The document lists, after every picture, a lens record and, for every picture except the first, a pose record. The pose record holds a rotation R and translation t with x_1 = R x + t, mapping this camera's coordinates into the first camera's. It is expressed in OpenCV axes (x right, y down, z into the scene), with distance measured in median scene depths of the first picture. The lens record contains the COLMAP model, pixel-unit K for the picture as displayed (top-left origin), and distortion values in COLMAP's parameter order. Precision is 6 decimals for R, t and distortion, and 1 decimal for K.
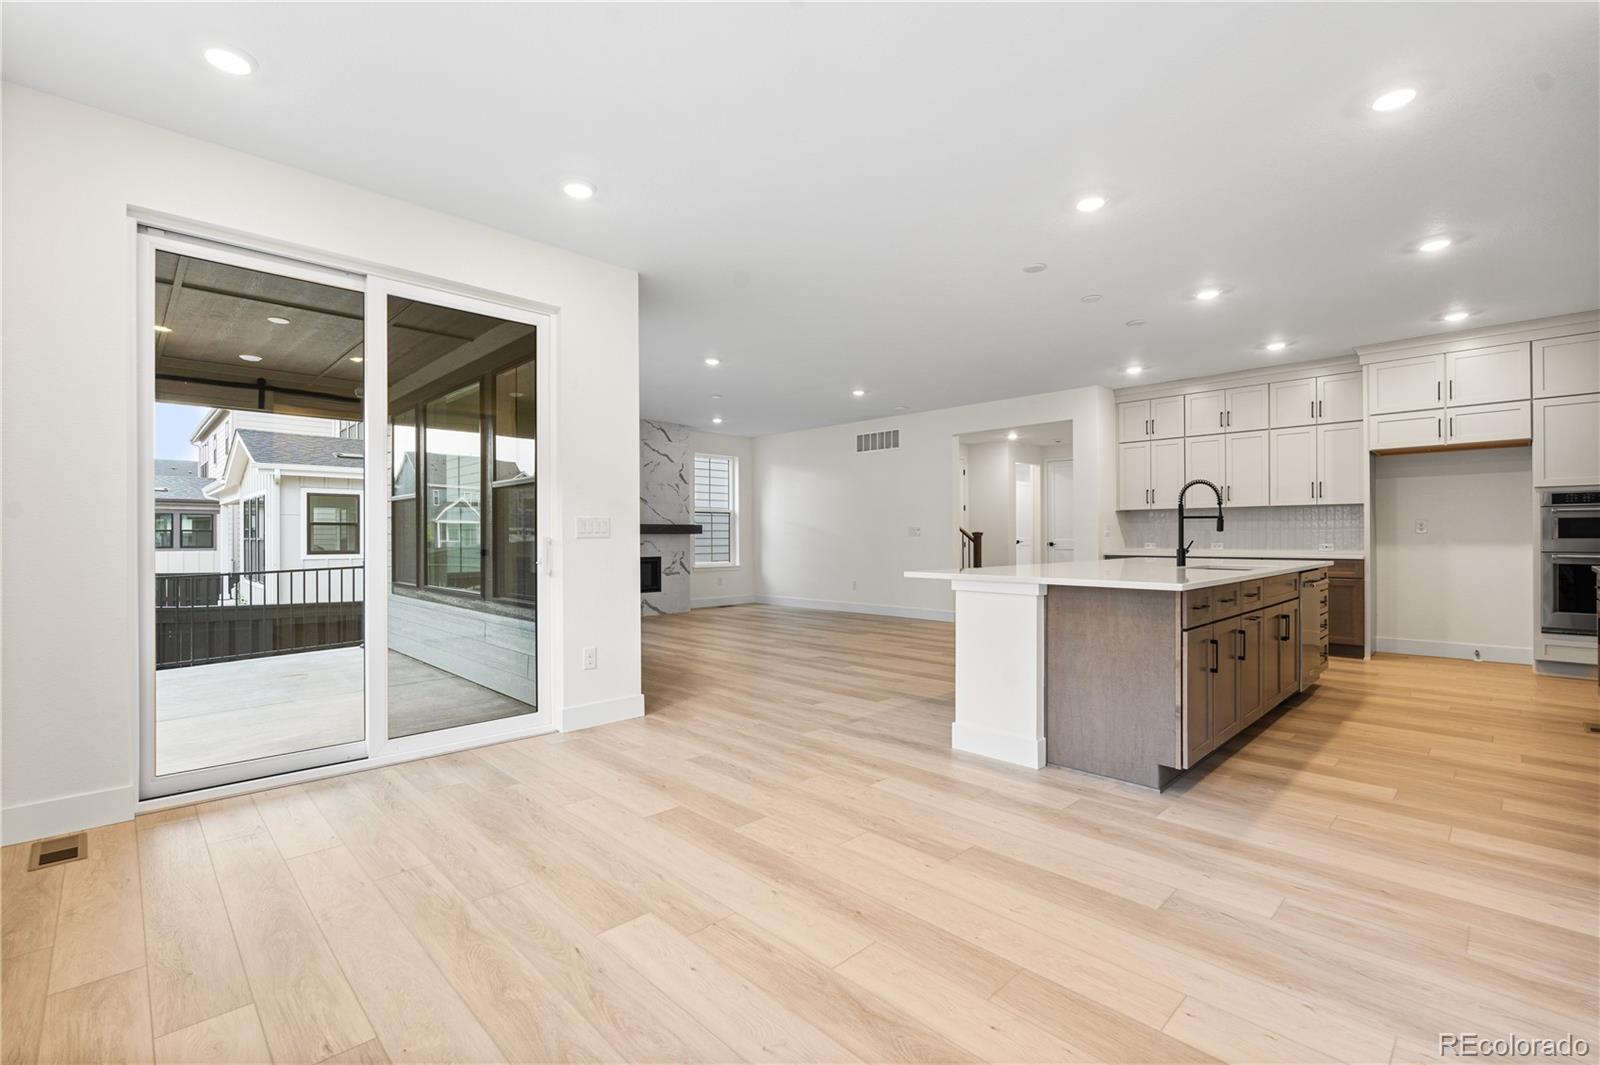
lens RADIAL K [[712.5, 0, 796.8], [0, 712.5, 539.8], [0, 0, 1]] dist [-0.002632, 0.000653]
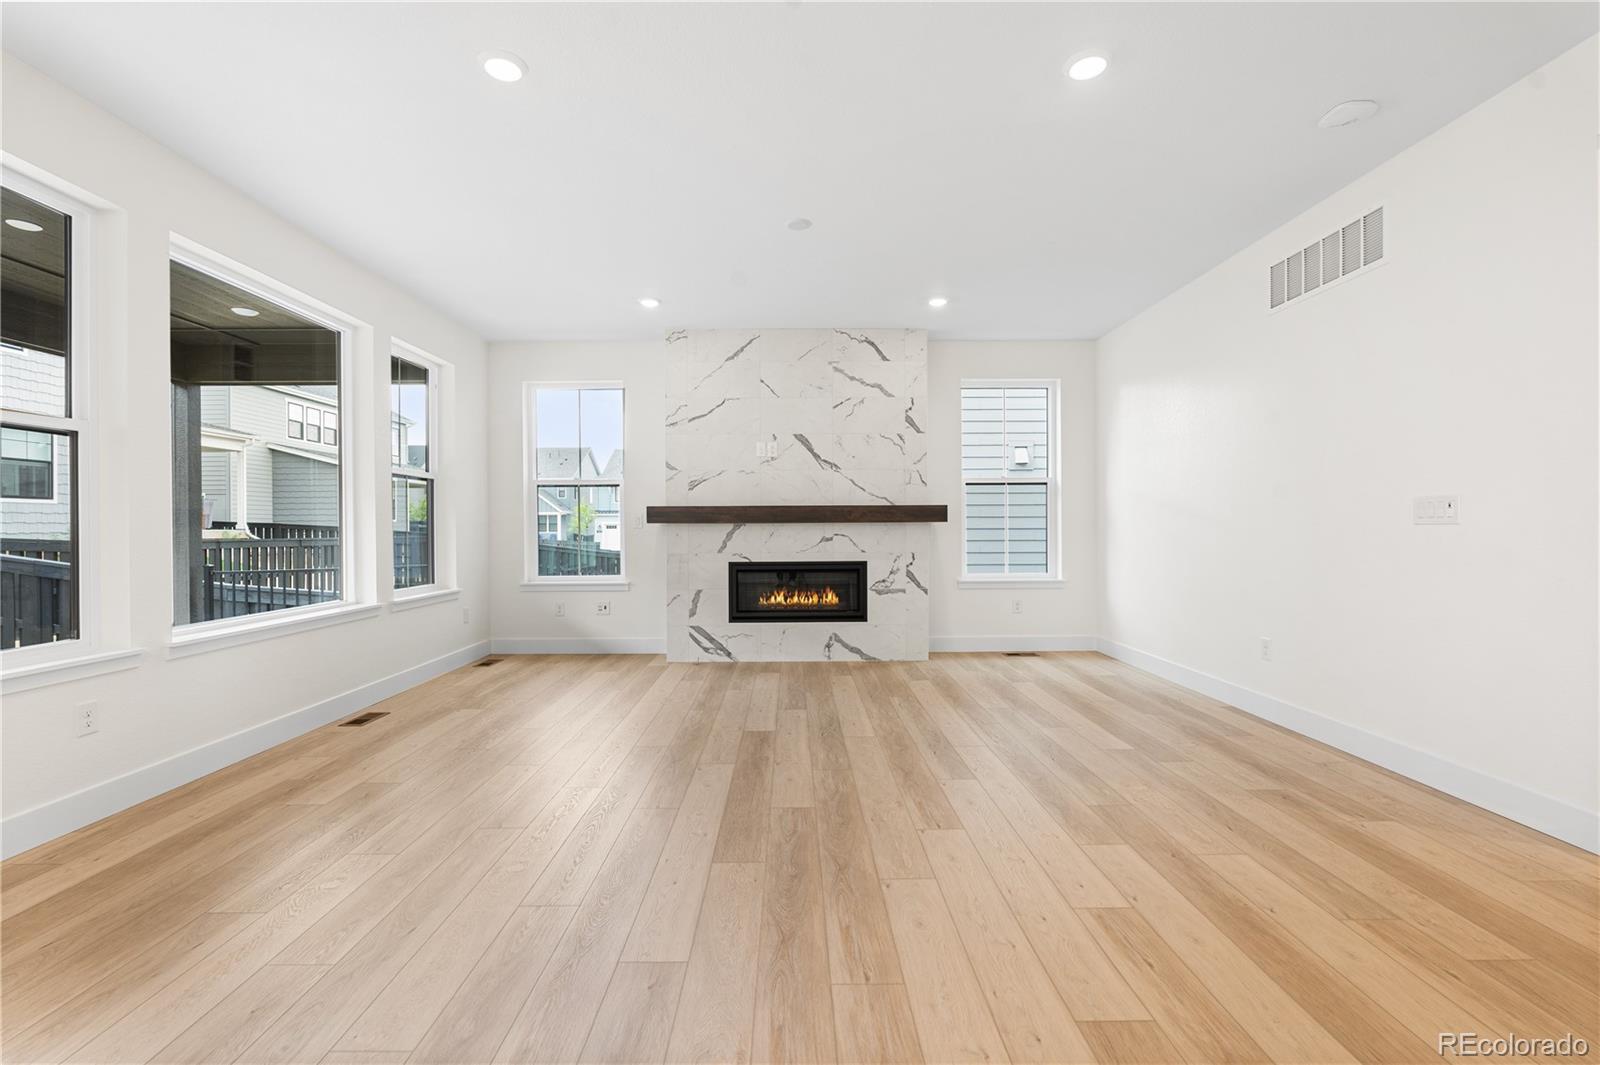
lens RADIAL K [[712.5, 0, 790.3], [0, 712.5, 536.9], [0, 0, 1]] dist [-0.002632, 0.000653]
pose [[0.711615, 0.008272, -0.702521, 0.169253], [-0.001048, 0.999942, 0.010713, -0.002505], [0.702568, -0.006887, 0.711583, 0.532507]]
